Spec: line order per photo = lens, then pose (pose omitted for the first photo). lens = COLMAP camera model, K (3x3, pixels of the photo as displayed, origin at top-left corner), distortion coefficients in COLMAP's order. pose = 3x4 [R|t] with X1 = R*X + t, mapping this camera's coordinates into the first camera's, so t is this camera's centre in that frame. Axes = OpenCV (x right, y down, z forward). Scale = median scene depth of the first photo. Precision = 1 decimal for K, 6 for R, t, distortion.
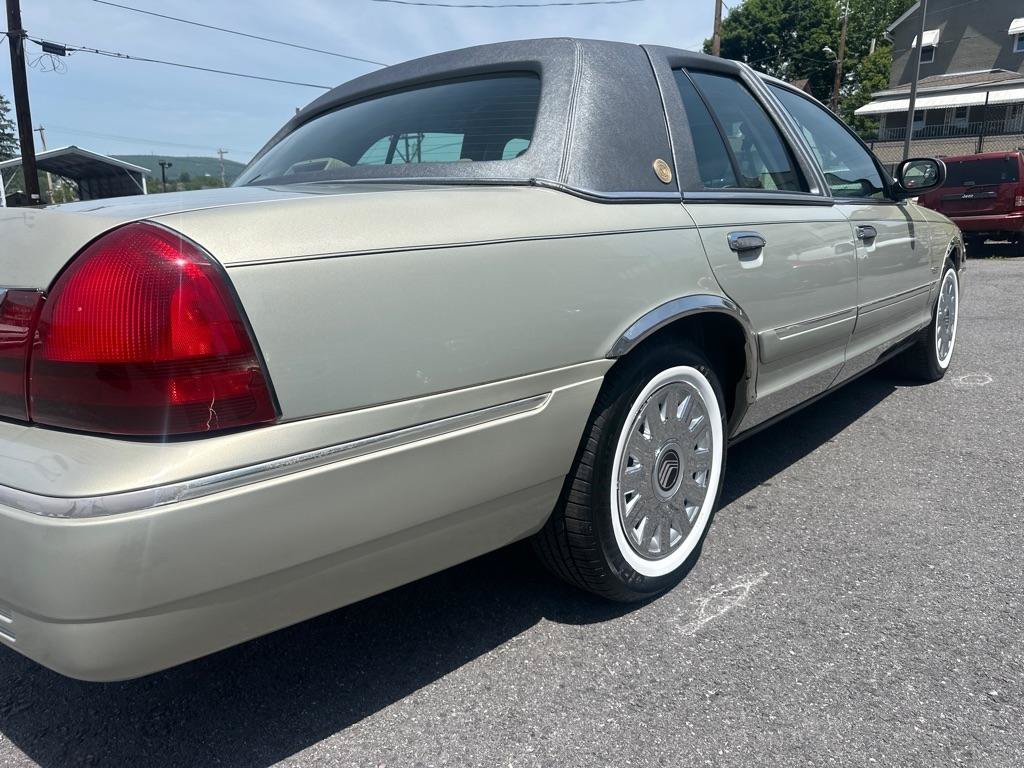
lens RADIAL K [[733.1, 0, 512.0], [0, 733.1, 384.0], [0, 0, 1]] dist [-0.004553, 0.000697]
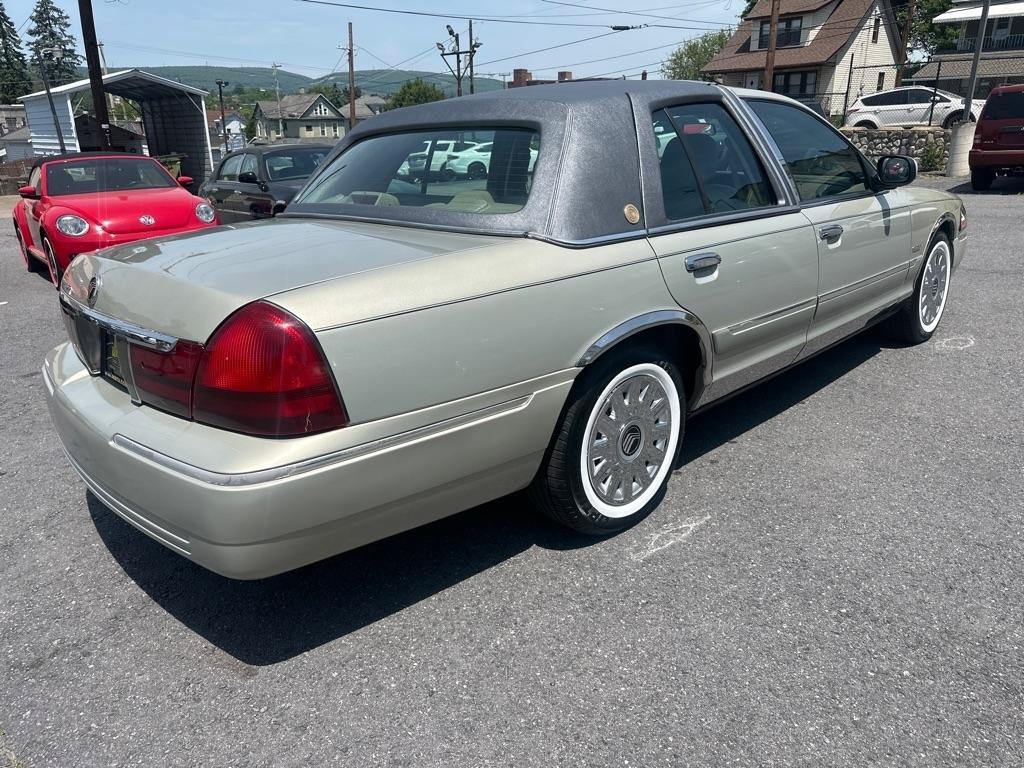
lens RADIAL K [[722.9, 0, 512.0], [0, 722.9, 384.0], [0, 0, 1]] dist [0.032716, -0.035243]
pose [[0.997383, 0.020116, -0.069447, 0.087621], [-0.012176, 0.993530, 0.112911, -0.132221], [0.071269, -0.111770, 0.991175, -0.315199]]
